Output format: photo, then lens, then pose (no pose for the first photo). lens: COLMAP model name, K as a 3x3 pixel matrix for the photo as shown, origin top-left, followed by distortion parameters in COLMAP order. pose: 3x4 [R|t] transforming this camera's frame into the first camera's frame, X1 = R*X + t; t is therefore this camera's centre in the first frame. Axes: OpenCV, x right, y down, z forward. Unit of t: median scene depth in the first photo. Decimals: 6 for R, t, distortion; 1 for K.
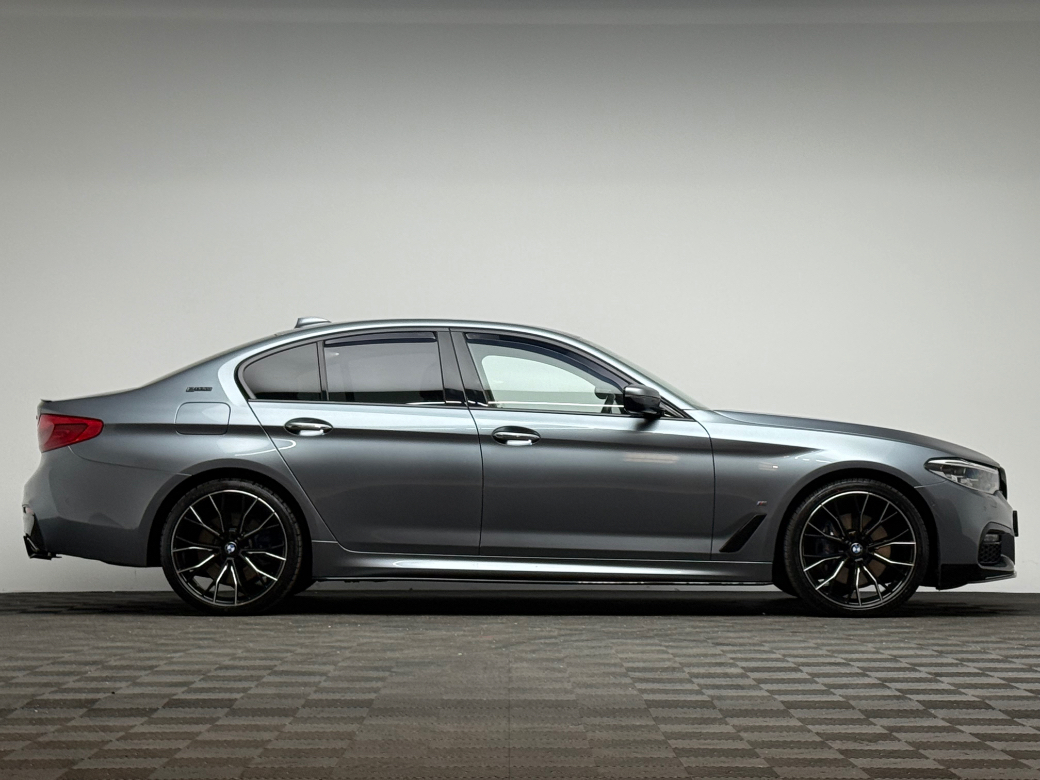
lens RADIAL K [[2350.4, 0, 520.0], [0, 2350.4, 390.0], [0, 0, 1]] dist [0.092253, 0.410694]
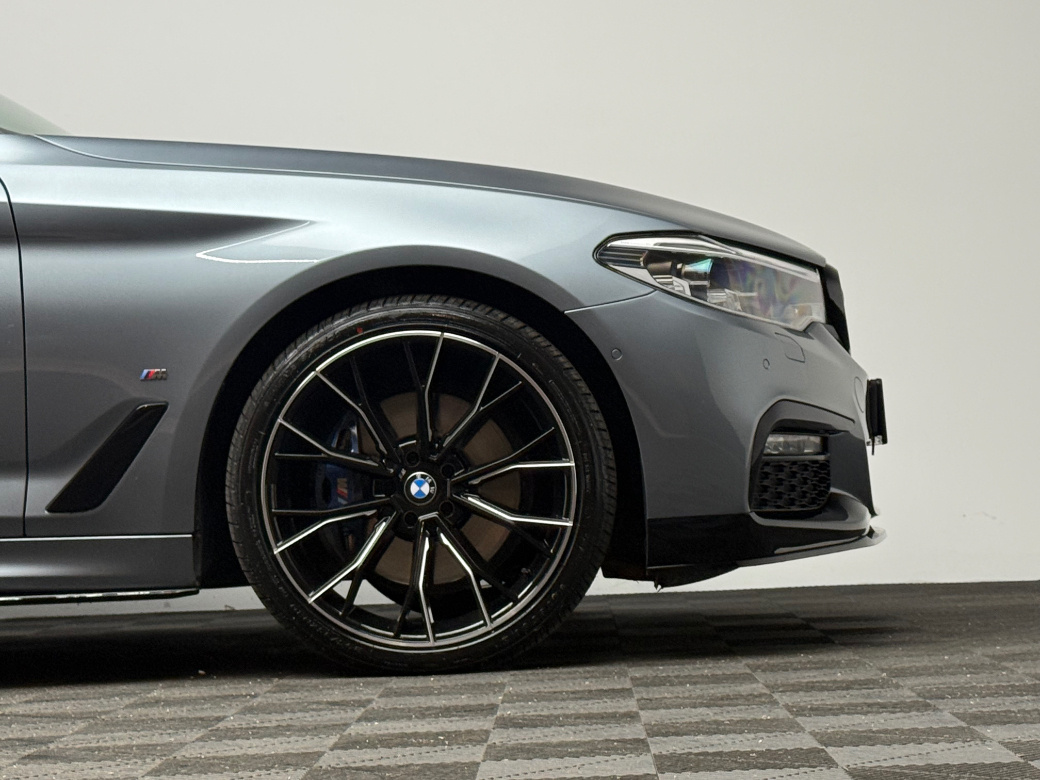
lens RADIAL K [[2598.8, 0, 520.0], [0, 2598.8, 390.0], [0, 0, 1]] dist [0.098865, 0.256893]
pose [[0.998953, -0.042812, -0.016147, 0.165494], [0.042902, 0.999065, 0.005277, 0.050728], [0.015906, -0.005964, 0.999856, 0.593120]]
